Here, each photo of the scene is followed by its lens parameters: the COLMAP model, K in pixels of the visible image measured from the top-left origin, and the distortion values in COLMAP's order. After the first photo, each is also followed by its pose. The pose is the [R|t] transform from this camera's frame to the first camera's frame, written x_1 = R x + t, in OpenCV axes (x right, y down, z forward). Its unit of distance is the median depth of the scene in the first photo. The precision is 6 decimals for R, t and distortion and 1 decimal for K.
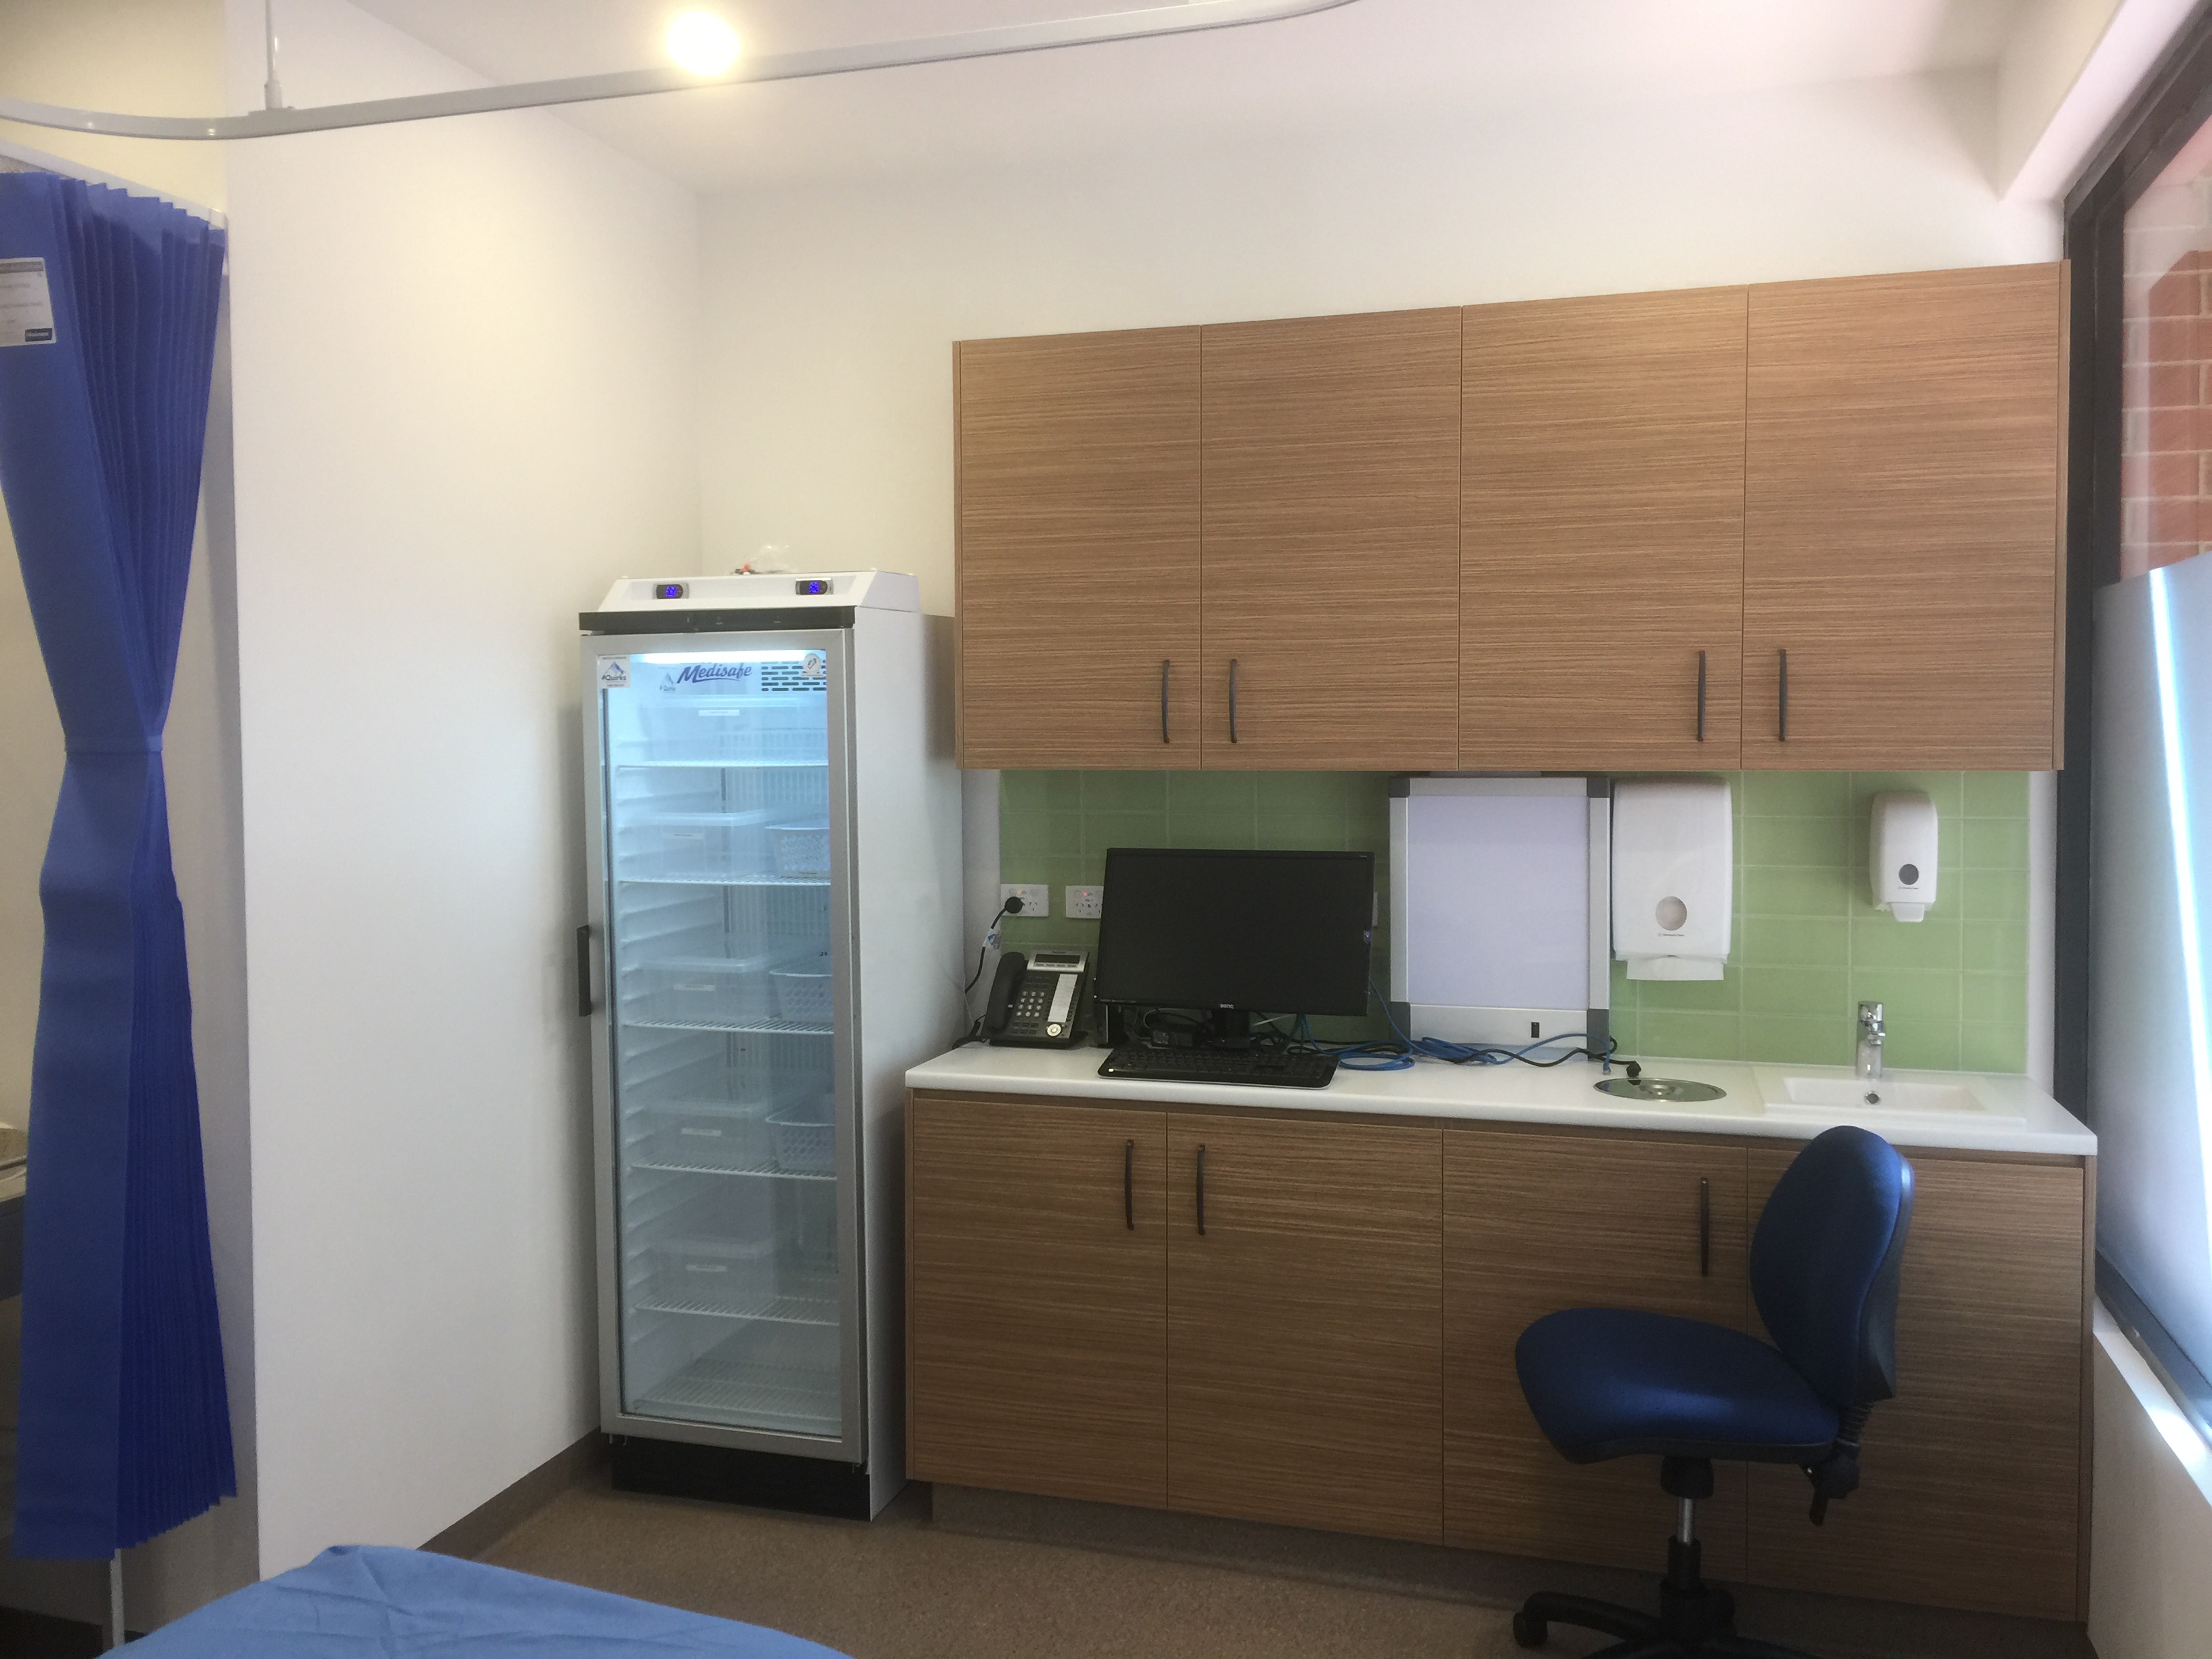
lens RADIAL K [[1867.1, 0, 1103.8], [0, 1867.1, 816.9], [0, 0, 1]] dist [0.042221, -0.083157]
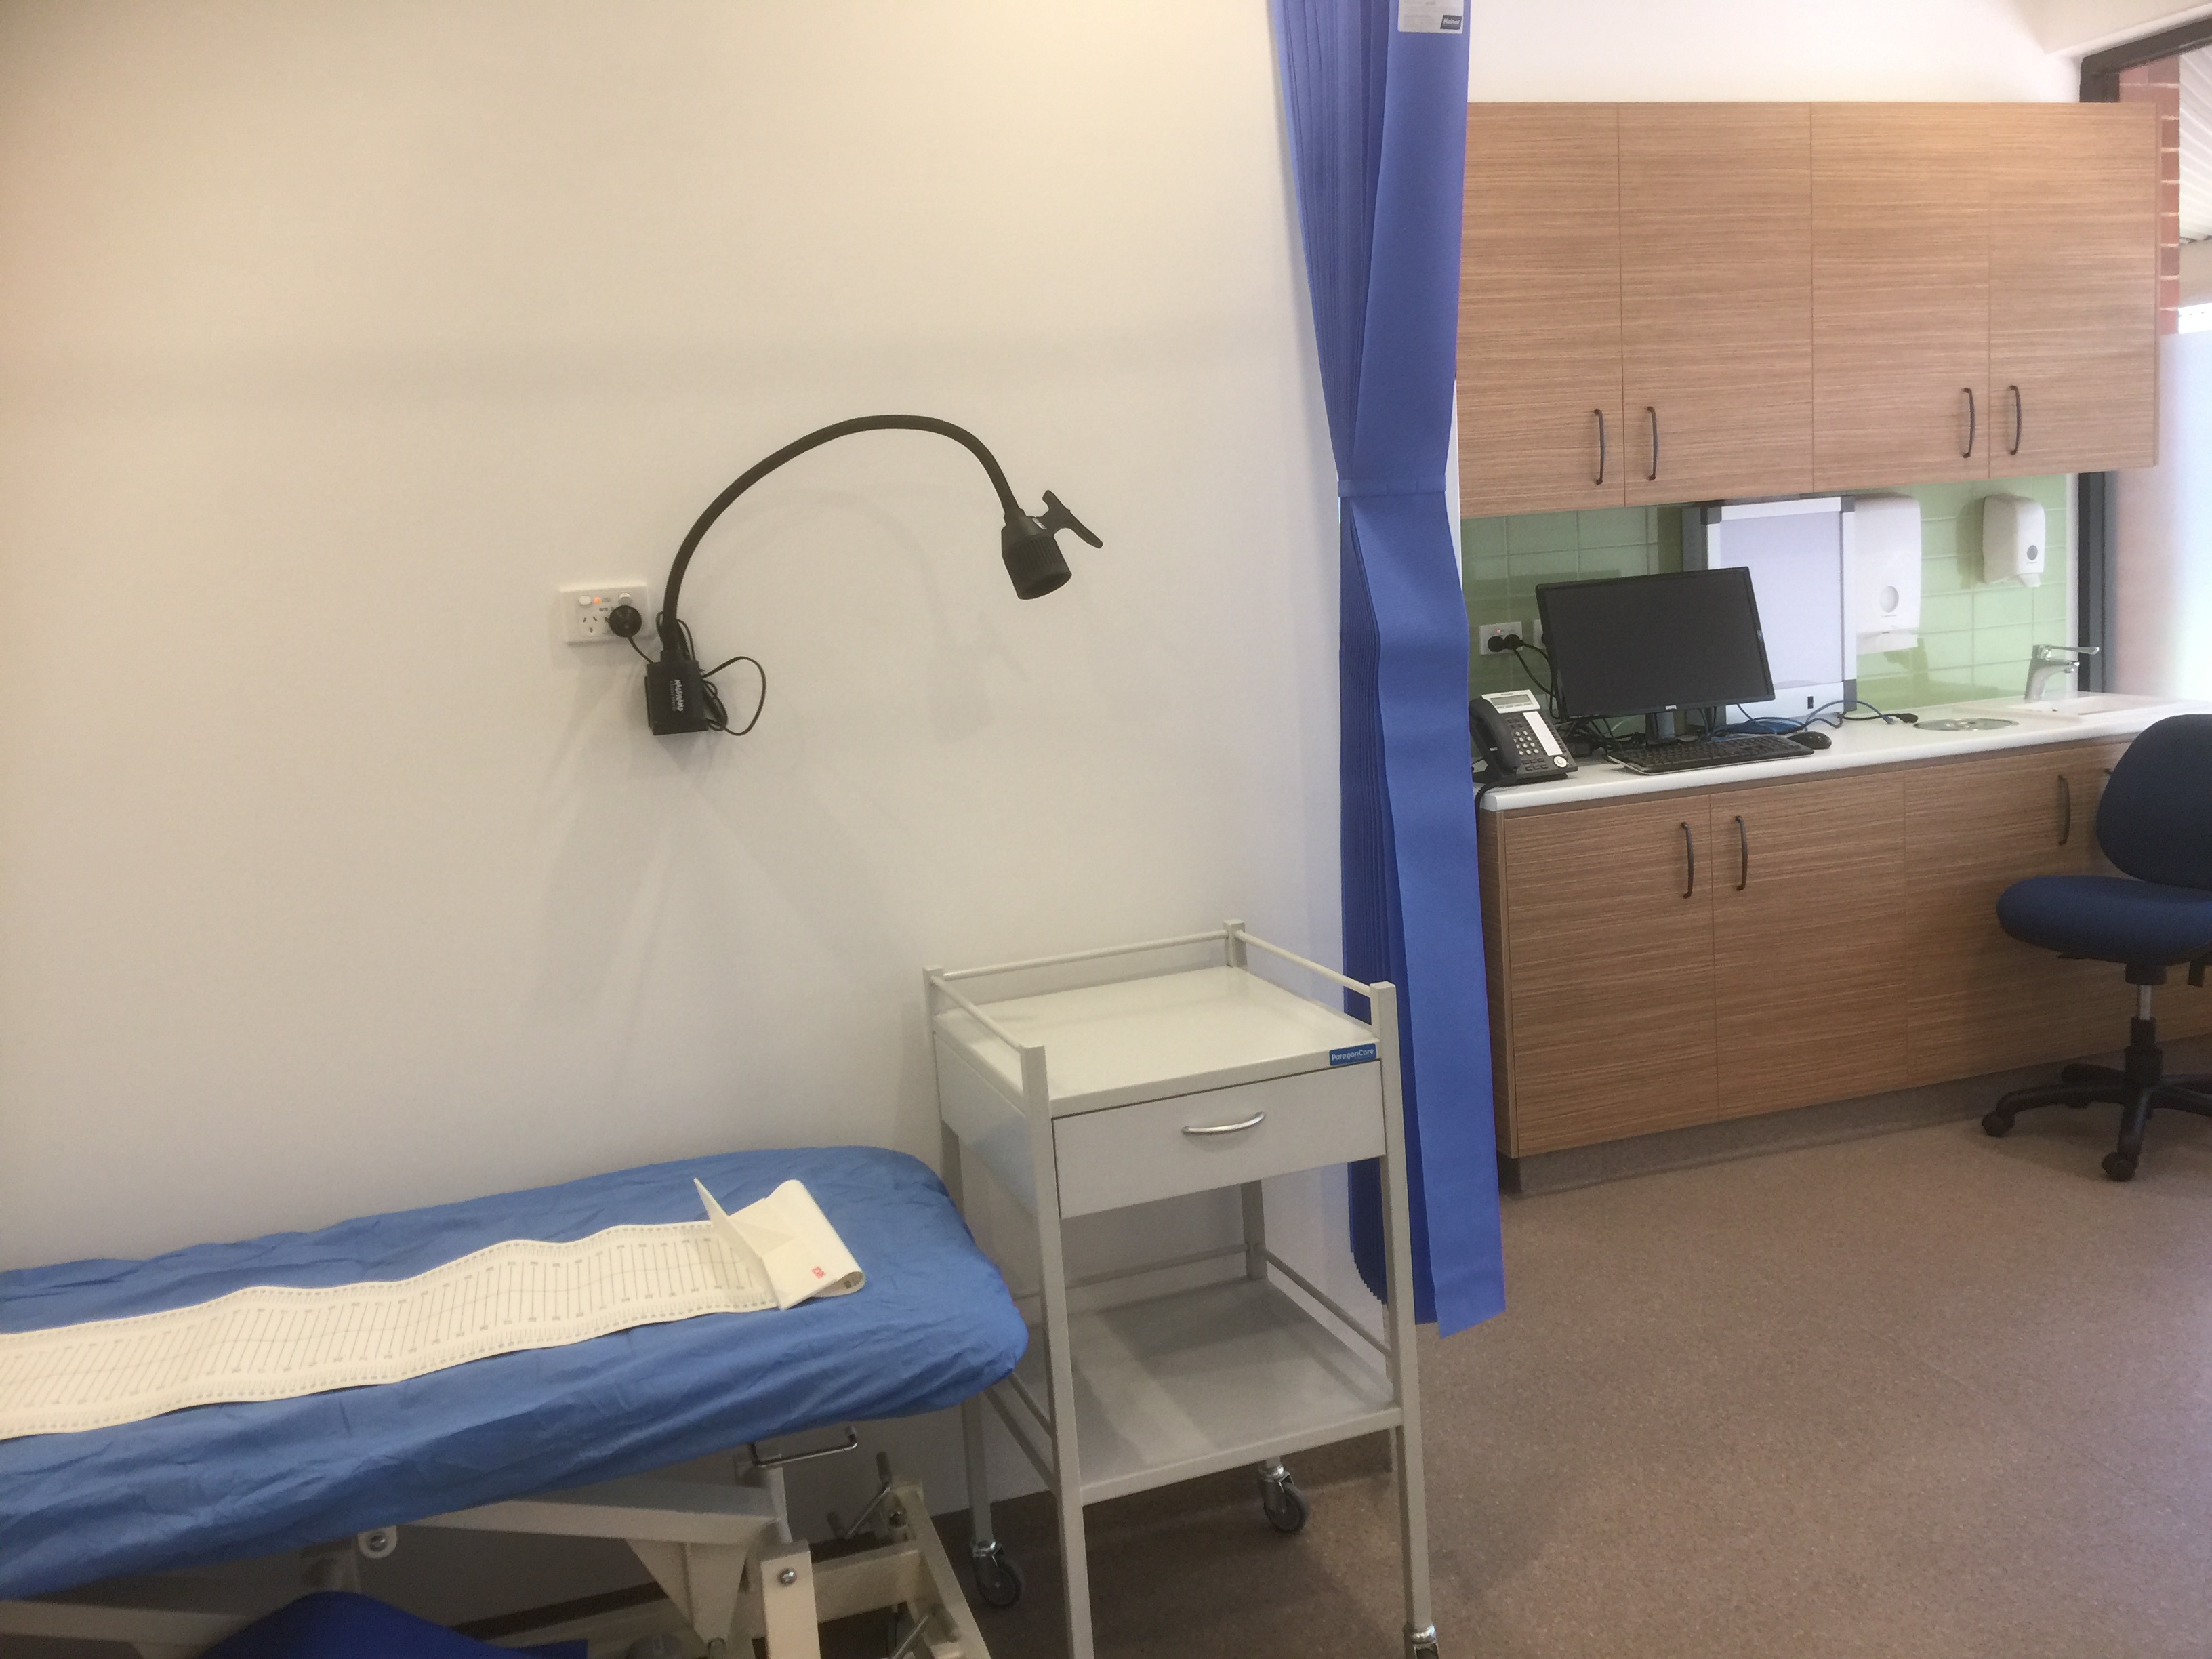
lens RADIAL K [[1867.1, 0, 1057.8], [0, 1867.1, 835.8], [0, 0, 1]] dist [0.042221, -0.083157]
pose [[0.823333, -0.144006, 0.548986, -0.937660], [0.089401, 0.988106, 0.125115, -0.000487], [-0.560474, -0.053931, 0.826414, 0.248330]]
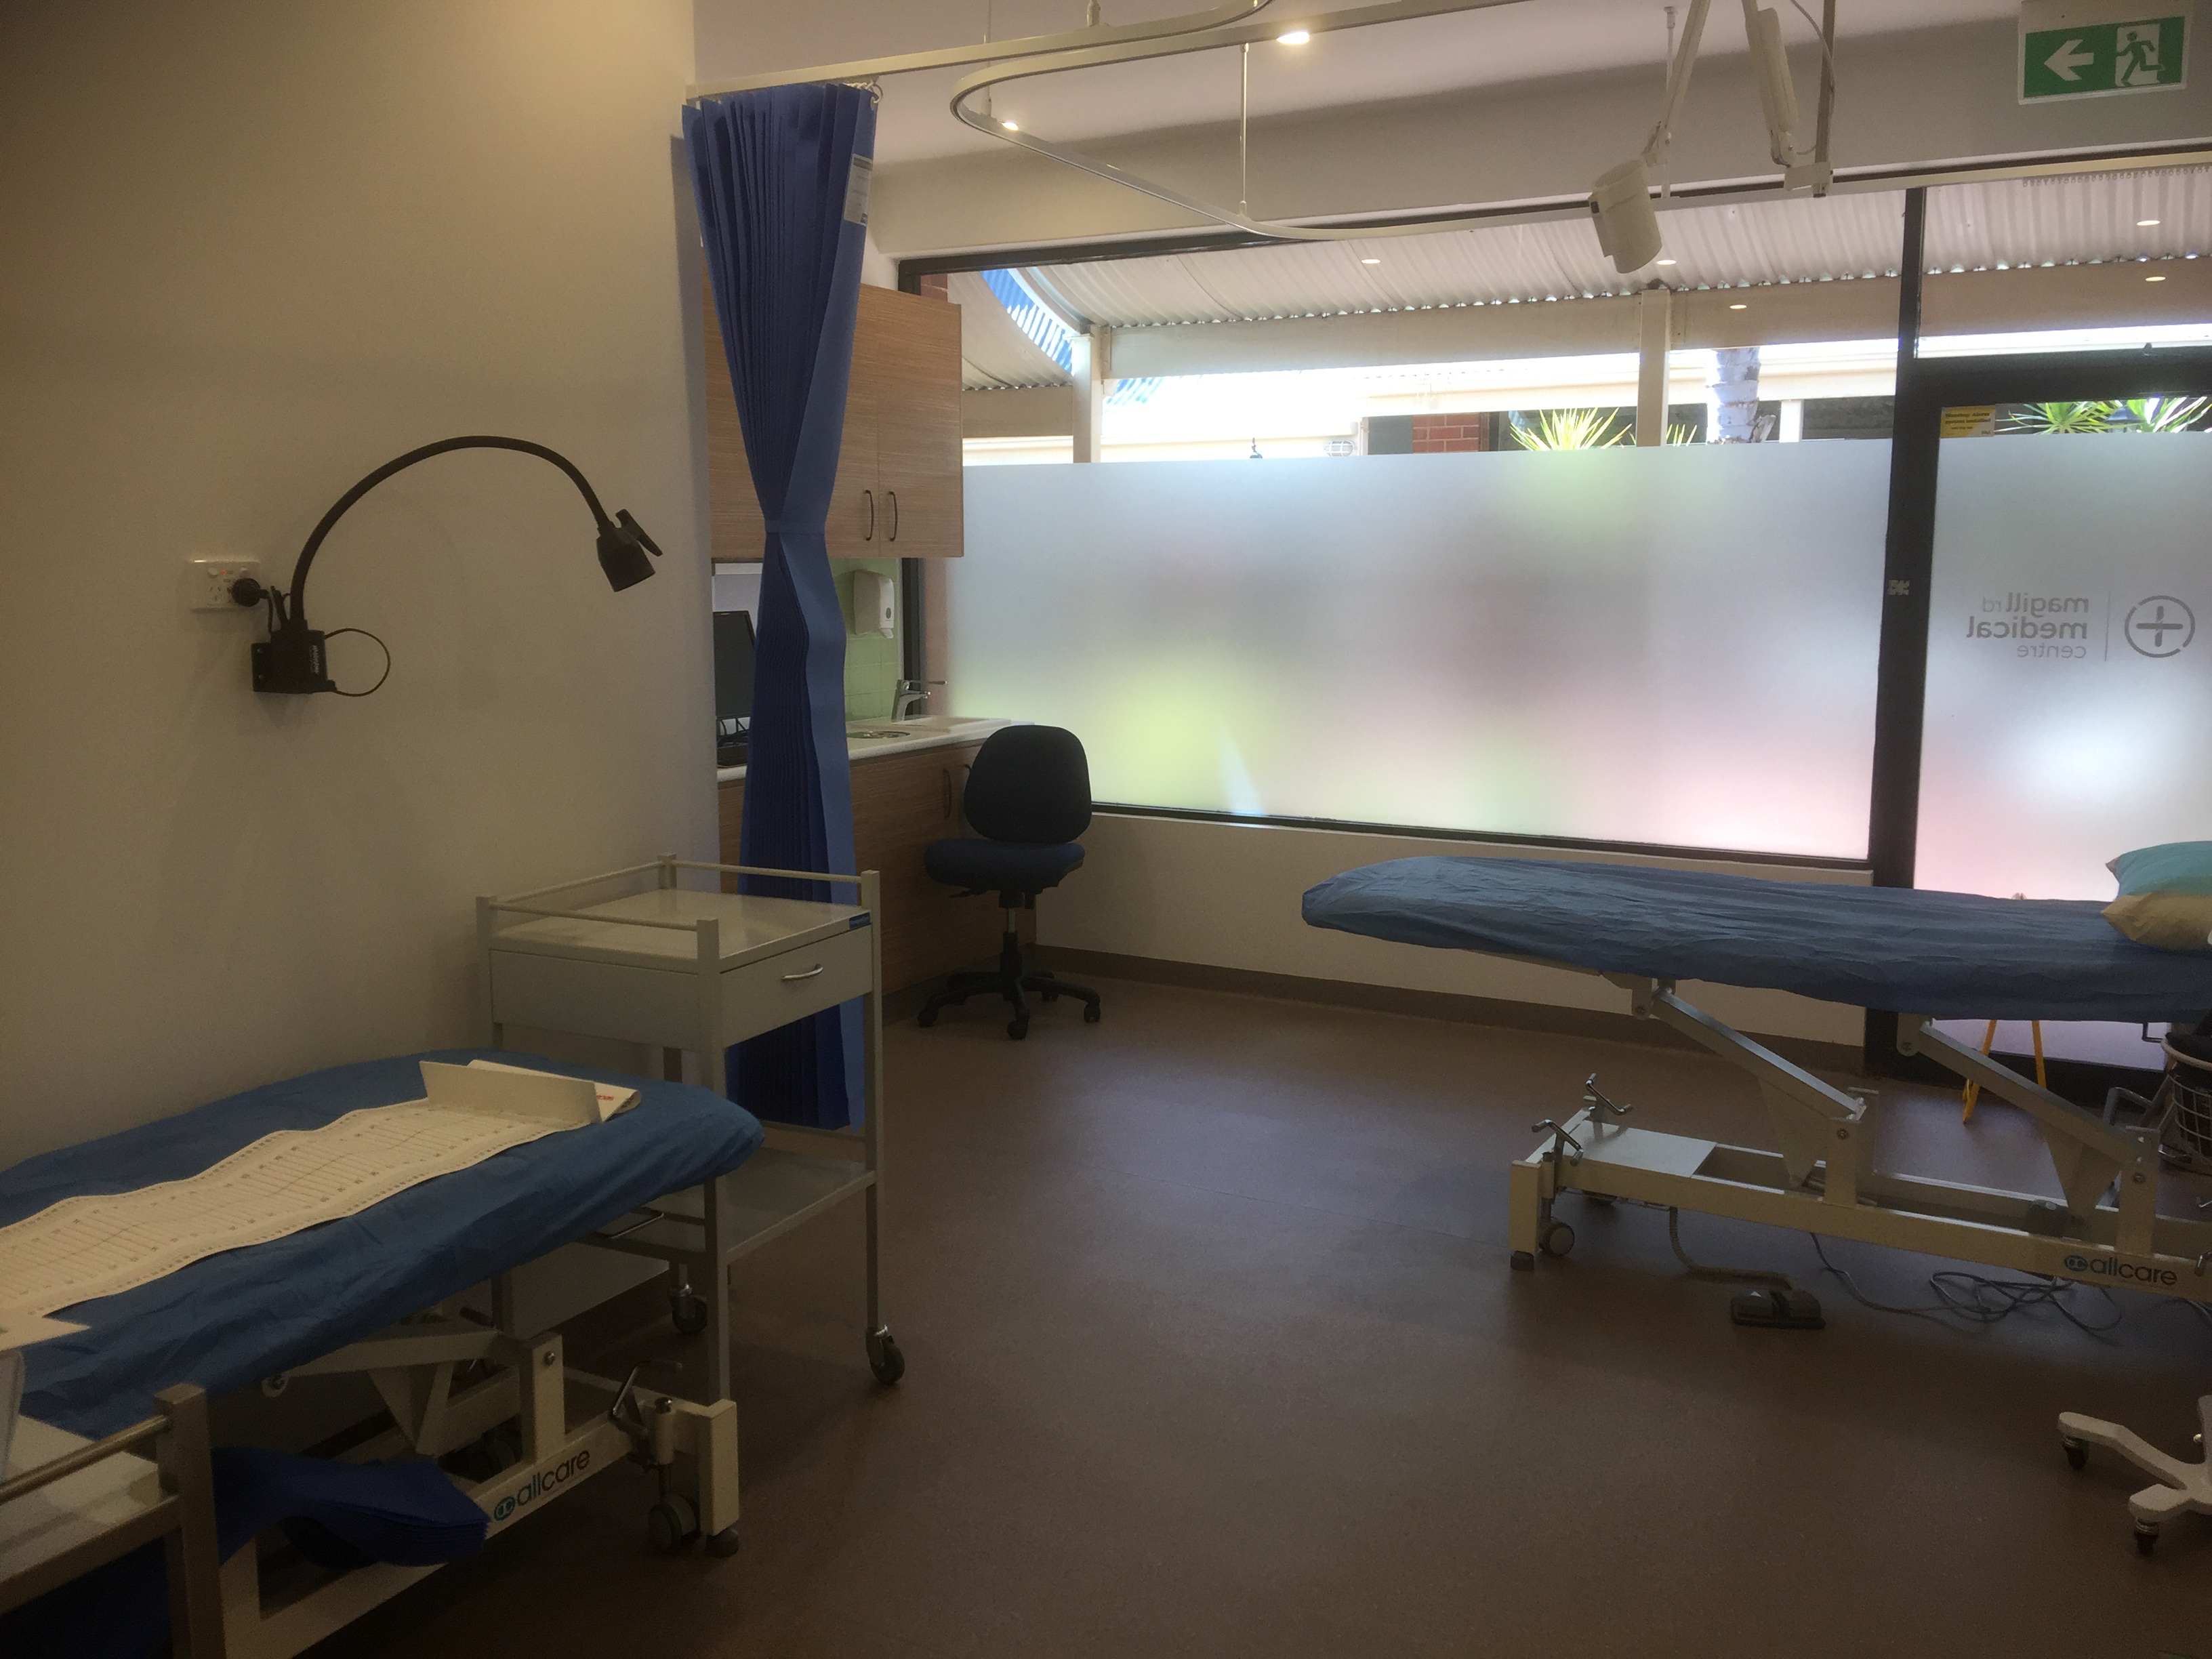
lens RADIAL K [[1867.1, 0, 1107.8], [0, 1867.1, 833.4], [0, 0, 1]] dist [0.042221, -0.083157]
pose [[0.184276, -0.142304, 0.972518, -1.391780], [0.030702, 0.989814, 0.139017, -0.005130], [-0.982395, 0.004241, 0.186768, 0.424679]]
